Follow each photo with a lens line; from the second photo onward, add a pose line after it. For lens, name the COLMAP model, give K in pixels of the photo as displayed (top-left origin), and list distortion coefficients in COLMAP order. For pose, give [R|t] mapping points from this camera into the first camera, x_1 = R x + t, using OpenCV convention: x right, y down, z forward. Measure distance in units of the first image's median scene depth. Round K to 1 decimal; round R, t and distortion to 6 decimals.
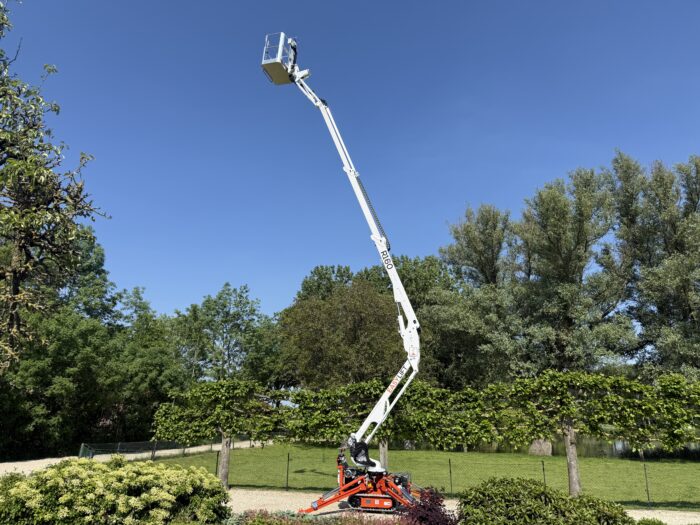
lens RADIAL K [[495.8, 0, 344.0], [0, 495.8, 257.4], [0, 0, 1]] dist [0.036483, -0.037951]
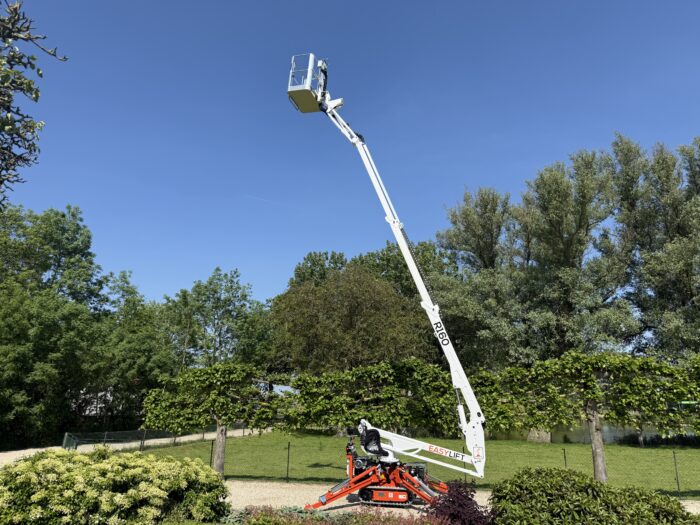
lens RADIAL K [[495.8, 0, 346.1], [0, 495.8, 254.4], [0, 0, 1]] dist [0.036483, -0.037951]
pose [[0.999716, 0.002808, 0.023679, -0.025879], [-0.003186, 0.999868, 0.015939, 0.026077], [-0.023631, -0.016010, 0.999593, 0.069146]]
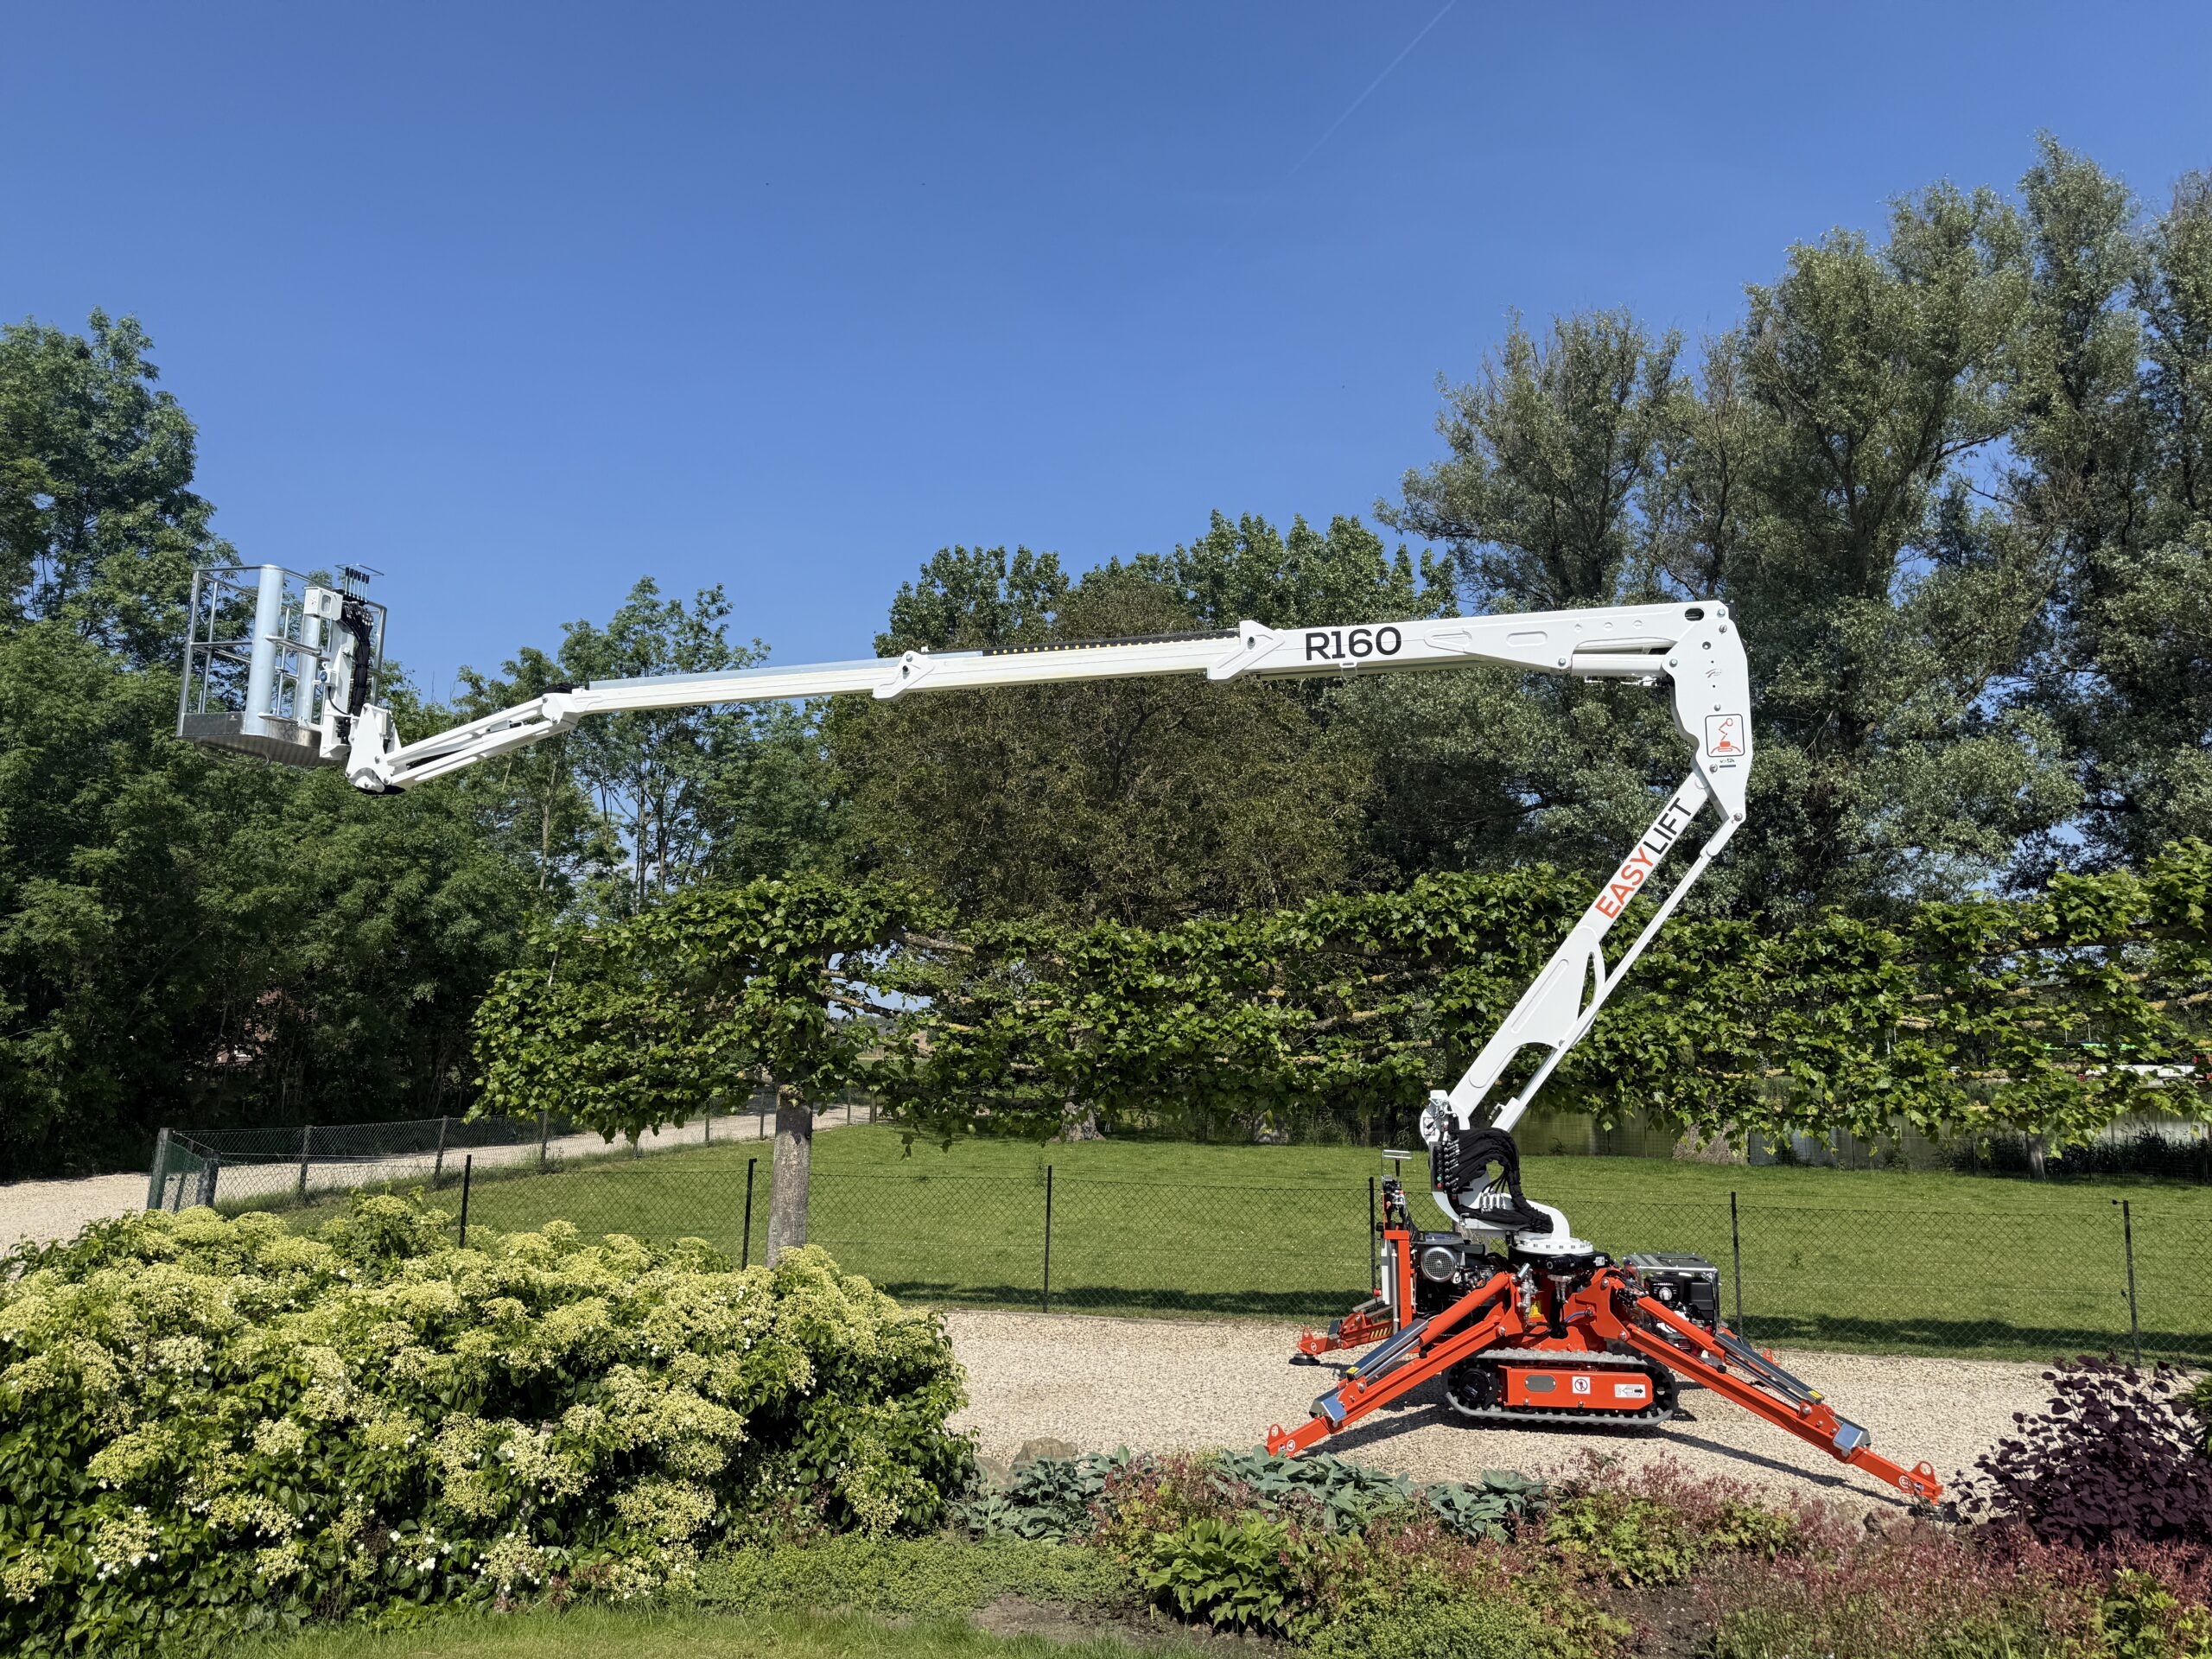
lens RADIAL K [[1566.6, 0, 1104.6], [0, 1566.6, 830.1], [0, 0, 1]] dist [0.036483, -0.037951]
pose [[0.996650, 0.013918, 0.080596, -0.140367], [-0.027592, 0.984862, 0.171132, 0.088626], [-0.076994, -0.172783, 0.981946, 0.249032]]
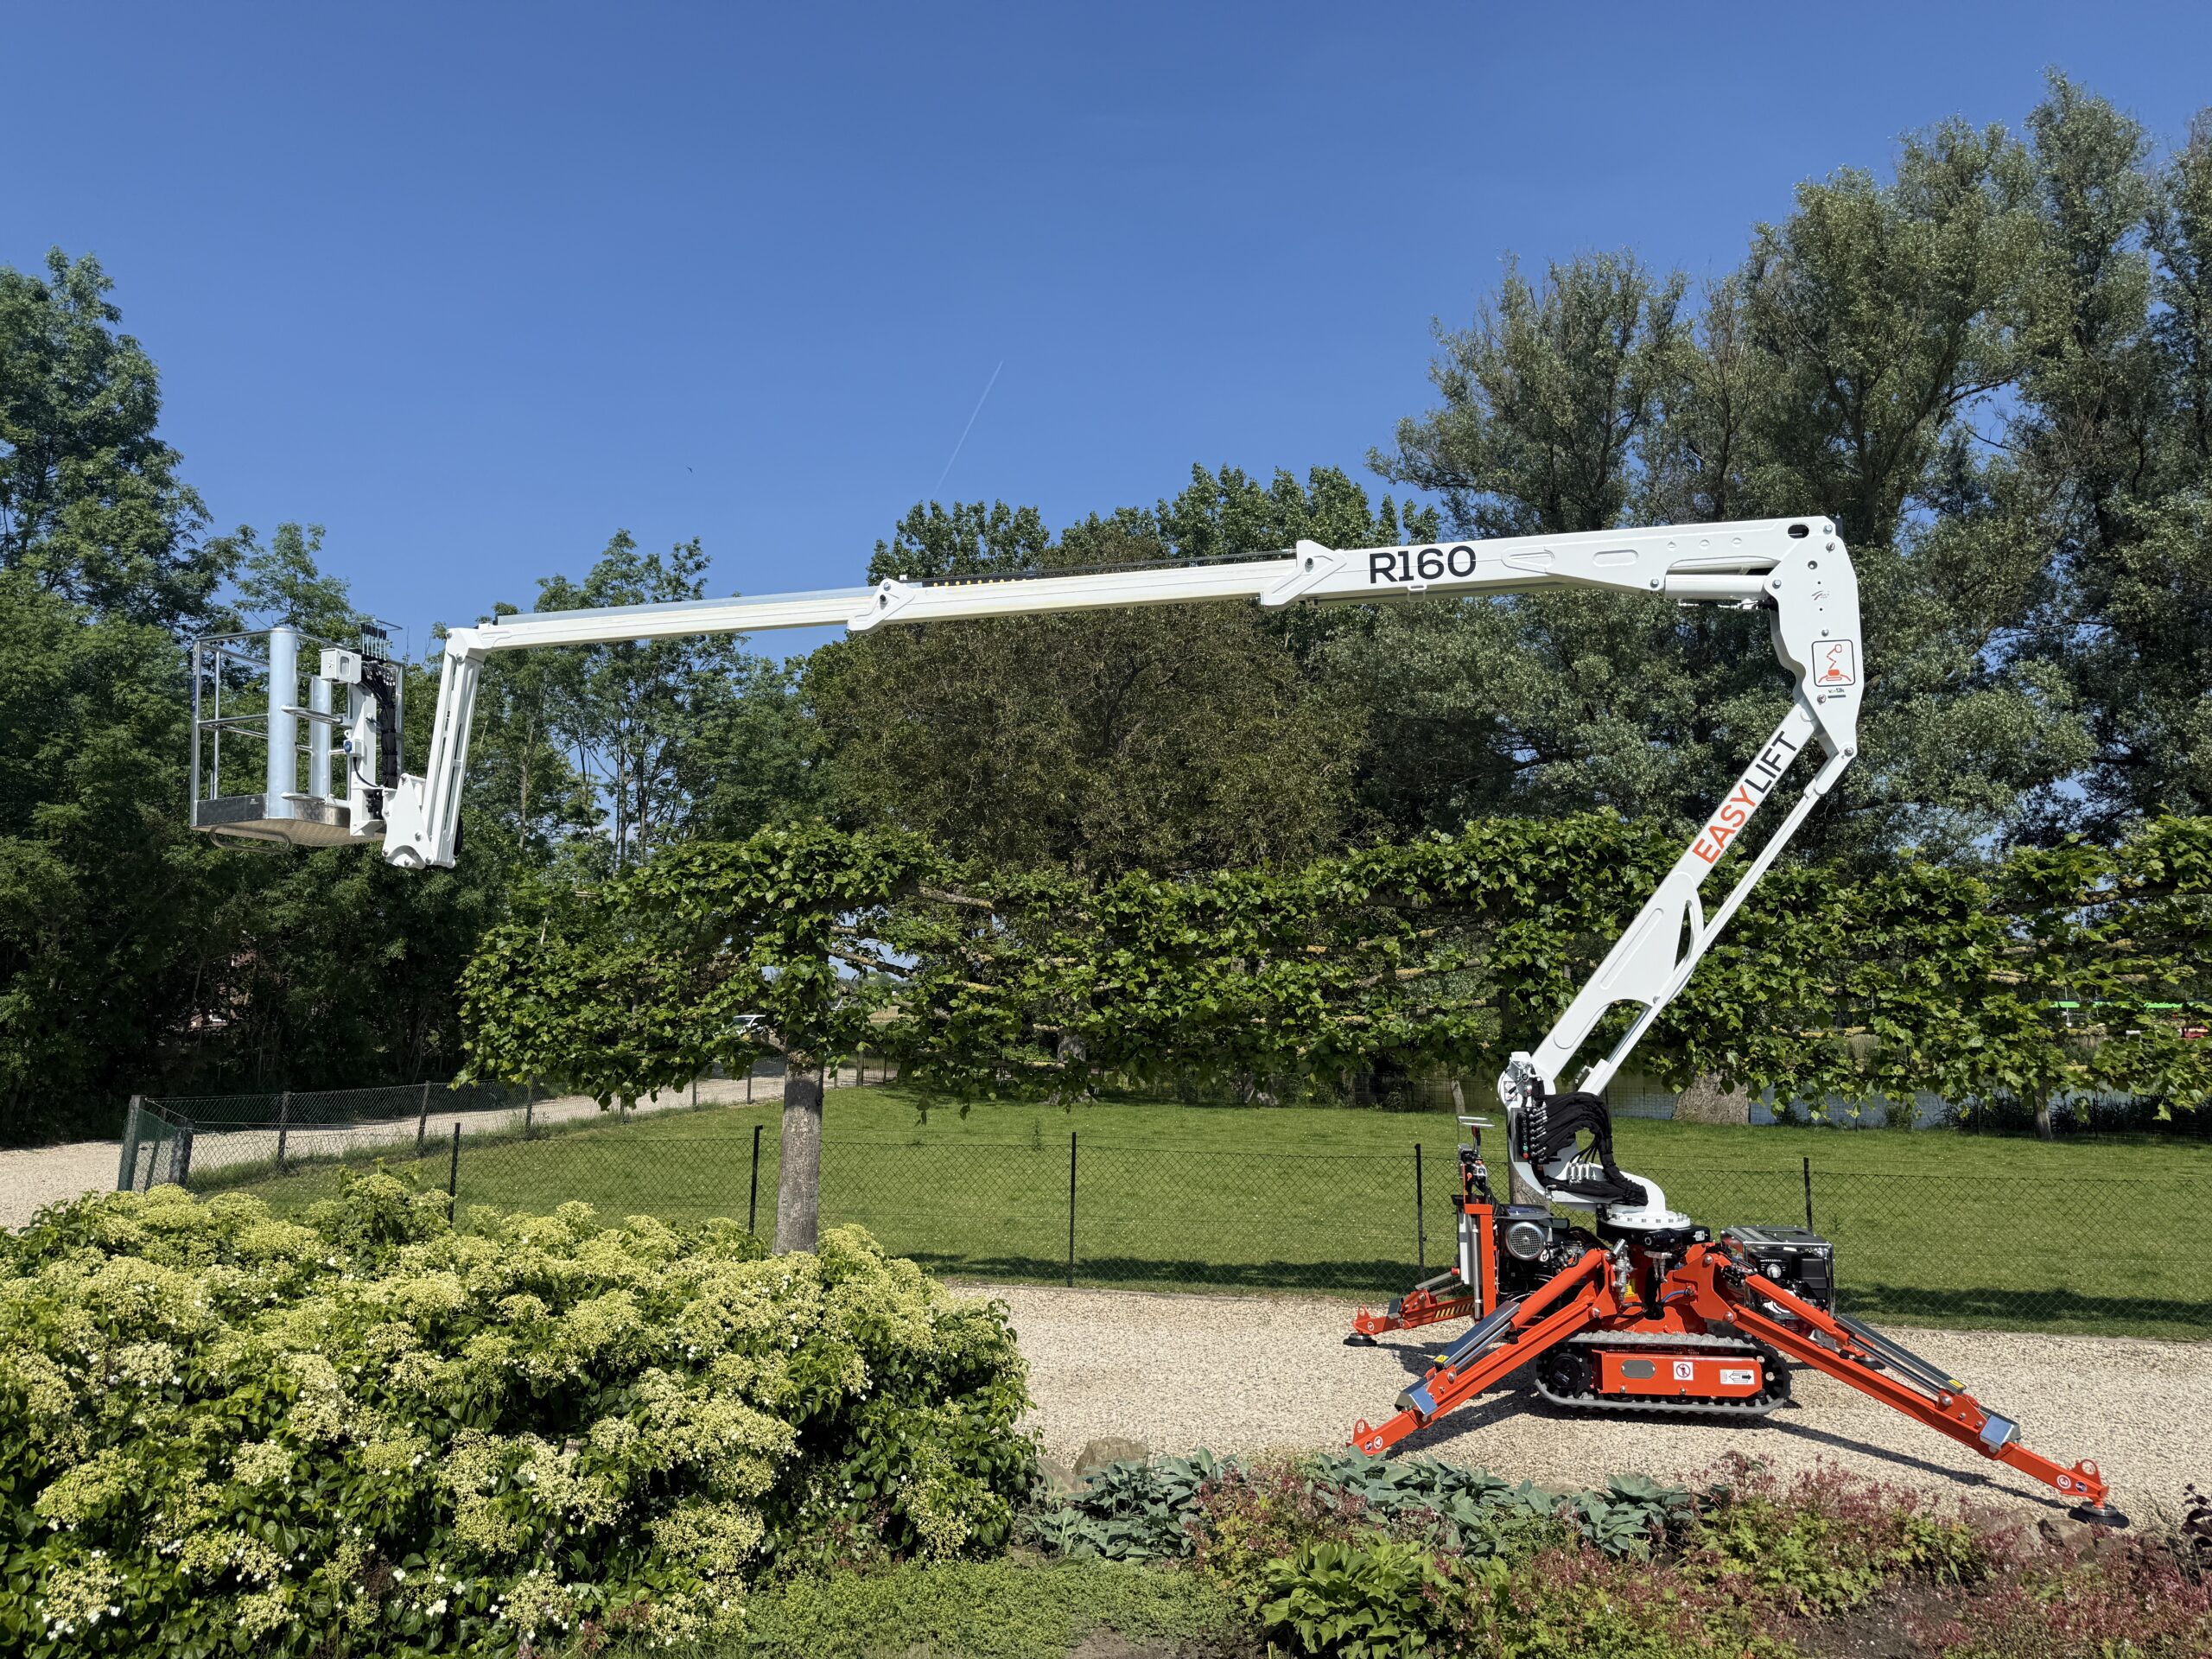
lens RADIAL K [[1566.6, 0, 1085.6], [0, 1566.6, 821.5], [0, 0, 1]] dist [0.036483, -0.037951]
pose [[0.996317, 0.008954, 0.085274, -0.159832], [-0.025014, 0.981622, 0.189188, 0.103464], [-0.082013, -0.190625, 0.978231, 0.292297]]
